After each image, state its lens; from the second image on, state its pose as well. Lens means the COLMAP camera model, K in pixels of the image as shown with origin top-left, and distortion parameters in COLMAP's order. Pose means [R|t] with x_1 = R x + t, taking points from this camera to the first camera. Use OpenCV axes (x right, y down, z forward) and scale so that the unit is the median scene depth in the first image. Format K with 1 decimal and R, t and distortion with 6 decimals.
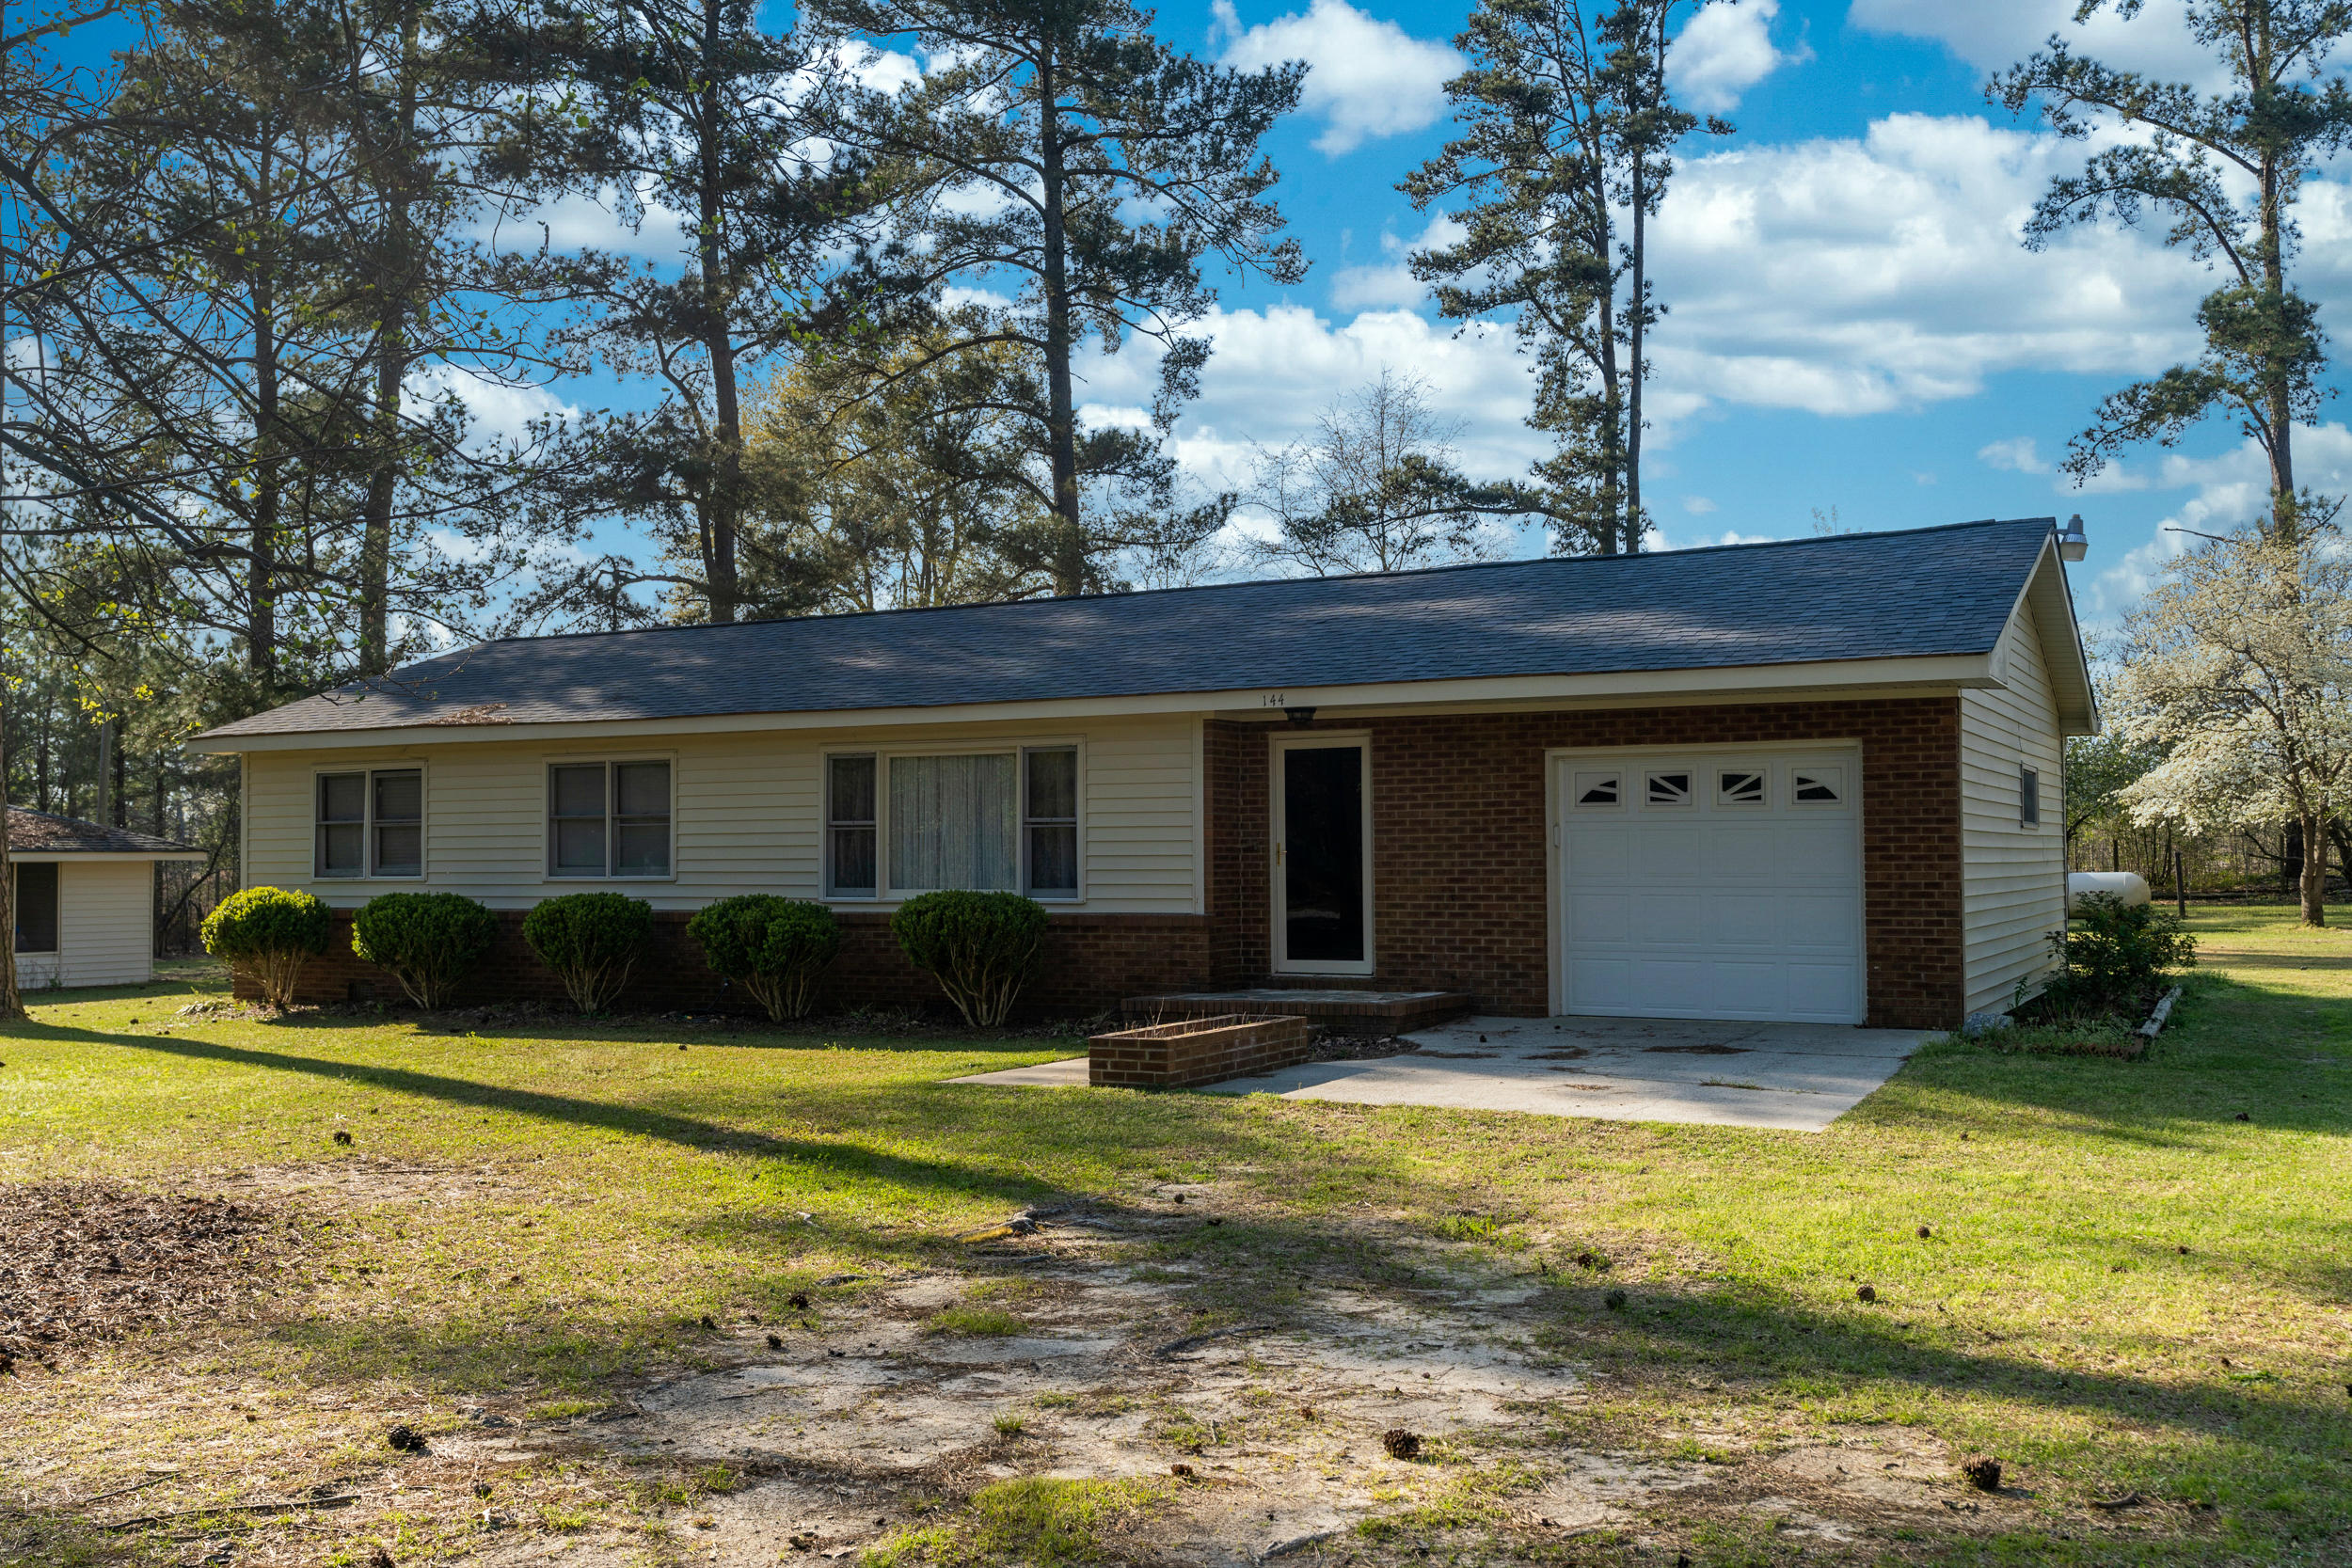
lens RADIAL K [[2087.5, 0, 1169.9], [0, 2087.5, 815.4], [0, 0, 1]] dist [0.016902, -0.012510]
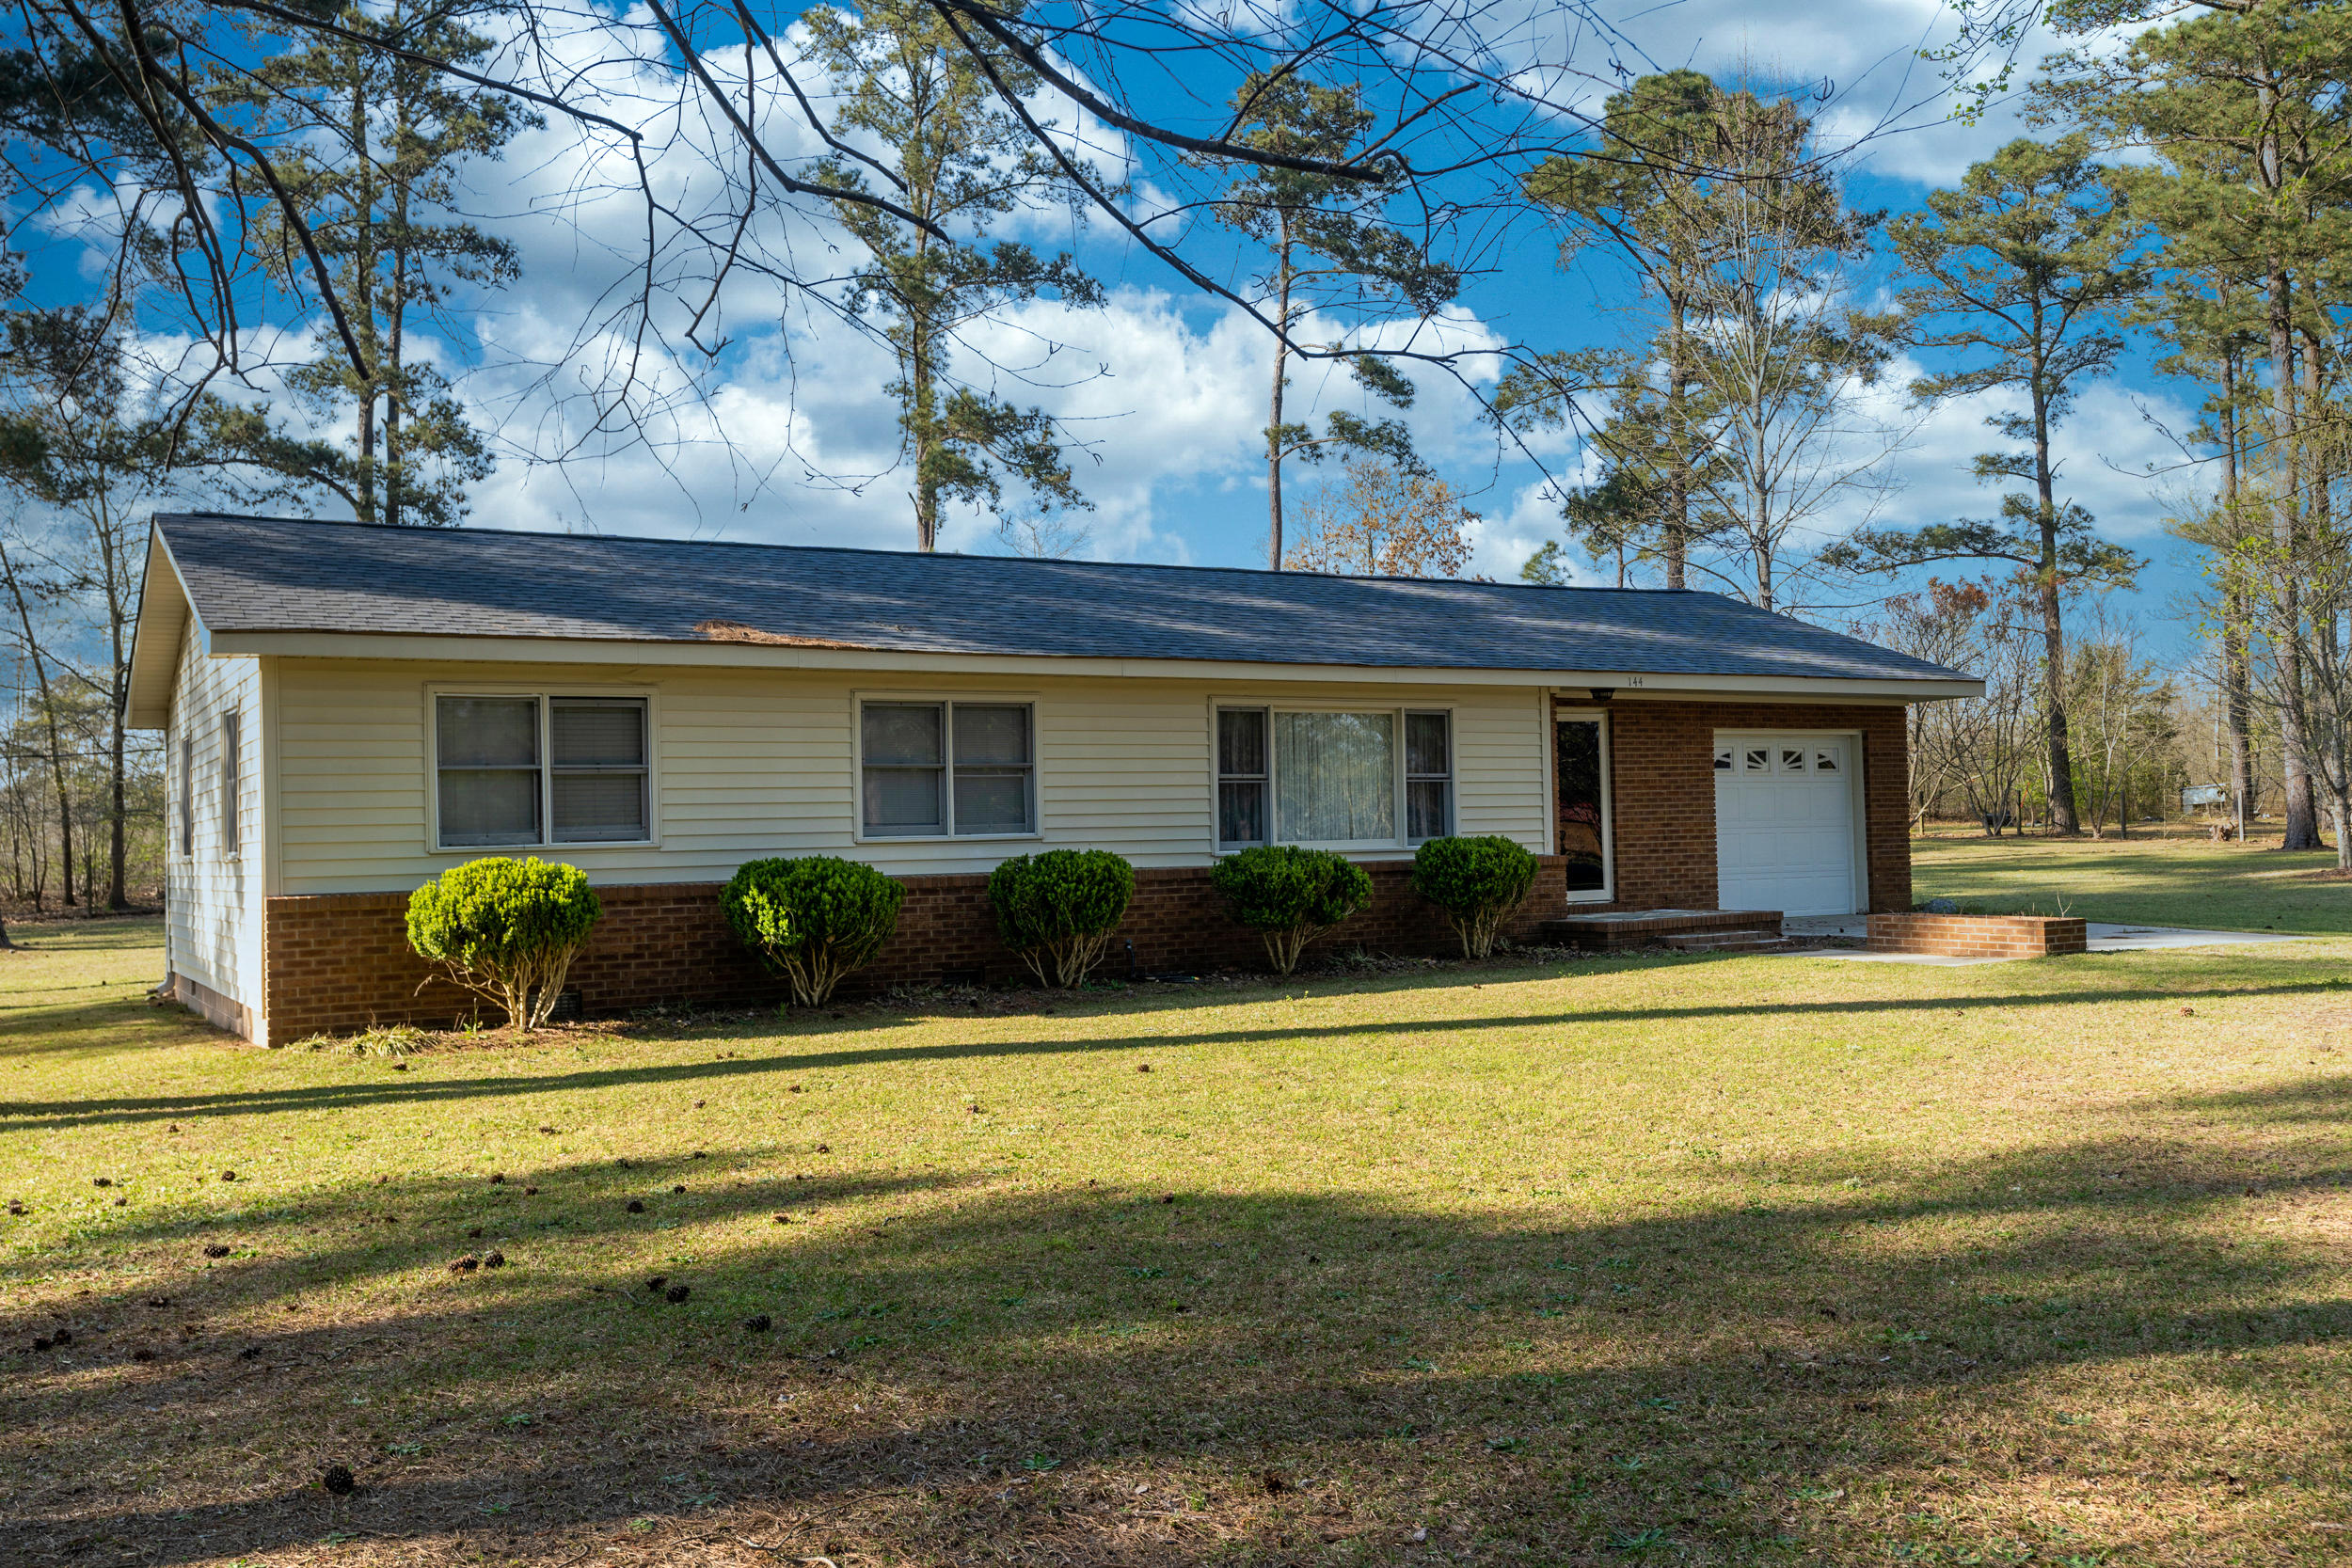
lens RADIAL K [[2045.8, 0, 1180.6], [0, 2045.8, 783.8], [0, 0, 1]] dist [0.018187, -0.005921]
pose [[0.522850, 0.017312, 0.852249, -1.016403], [0.003203, 0.999747, -0.022273, 0.029490], [-0.852419, 0.014375, 0.522662, 0.520664]]
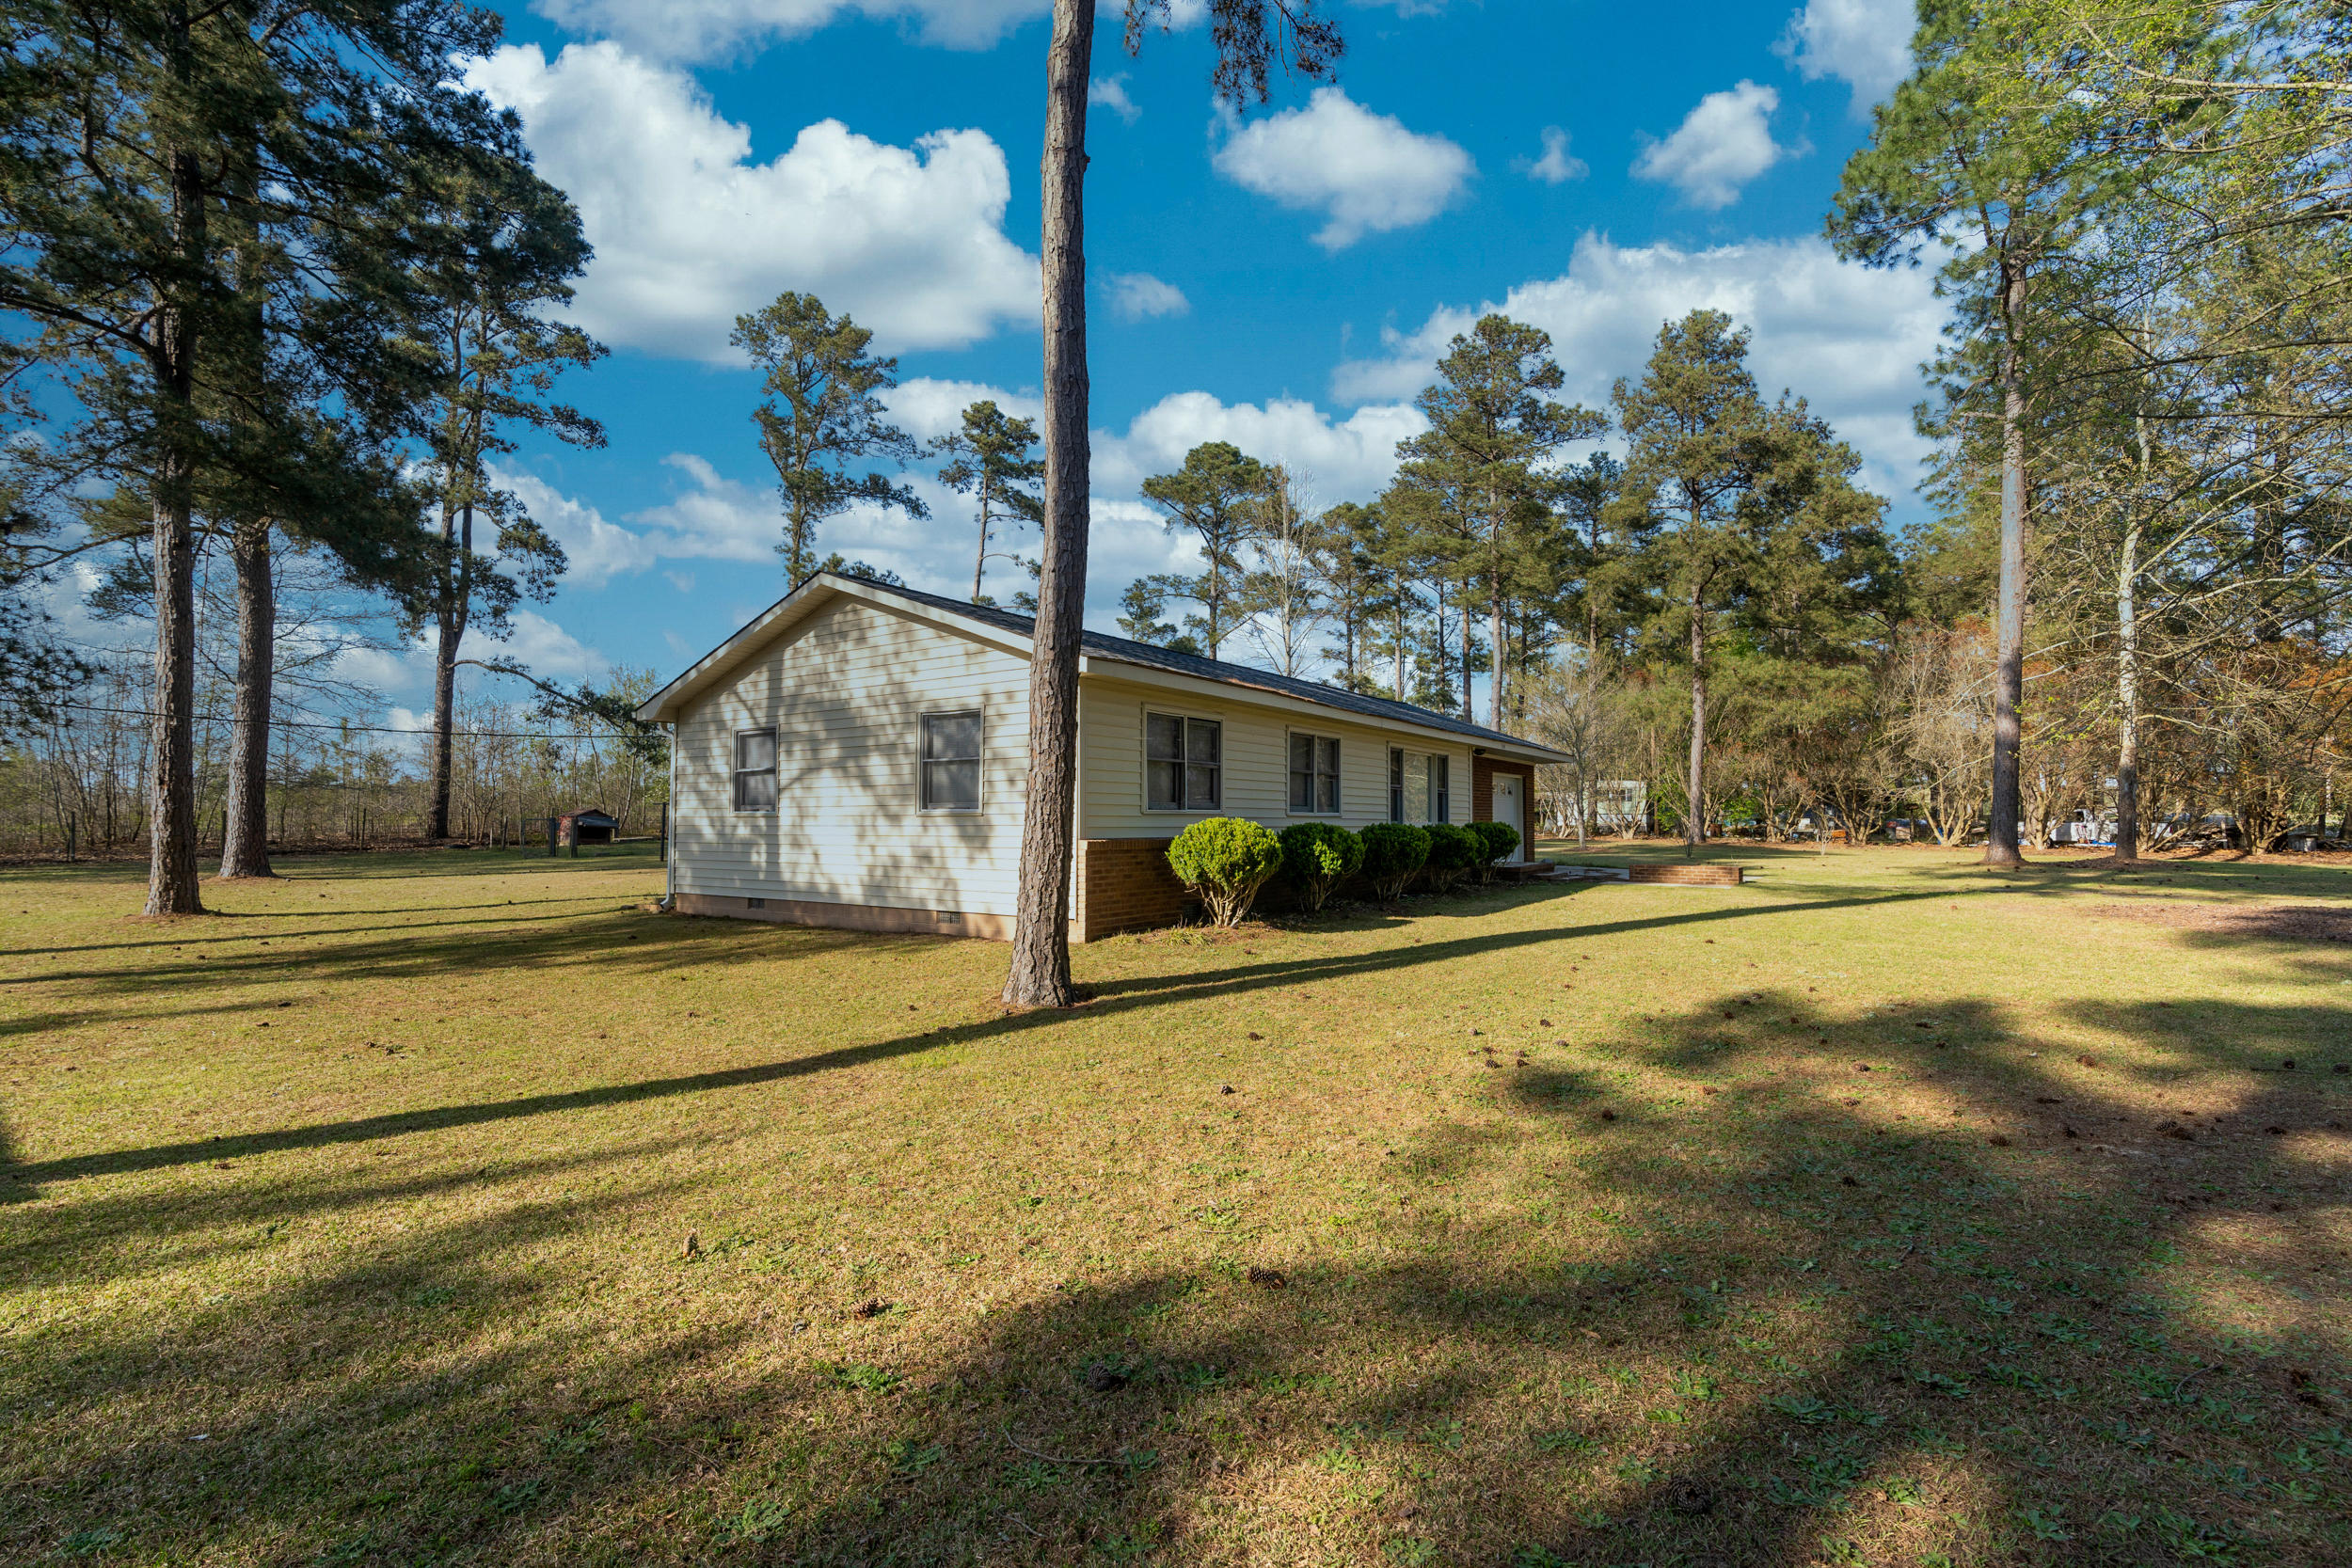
lens RADIAL K [[1058.8, 0, 1177.1], [0, 1058.8, 780.0], [0, 0, 1]] dist [-0.002502, 0.000921]
pose [[0.128222, 0.048244, 0.990571, -1.109635], [-0.022870, 0.998694, -0.045679, 0.046948], [-0.991482, -0.016798, 0.129158, 1.084889]]
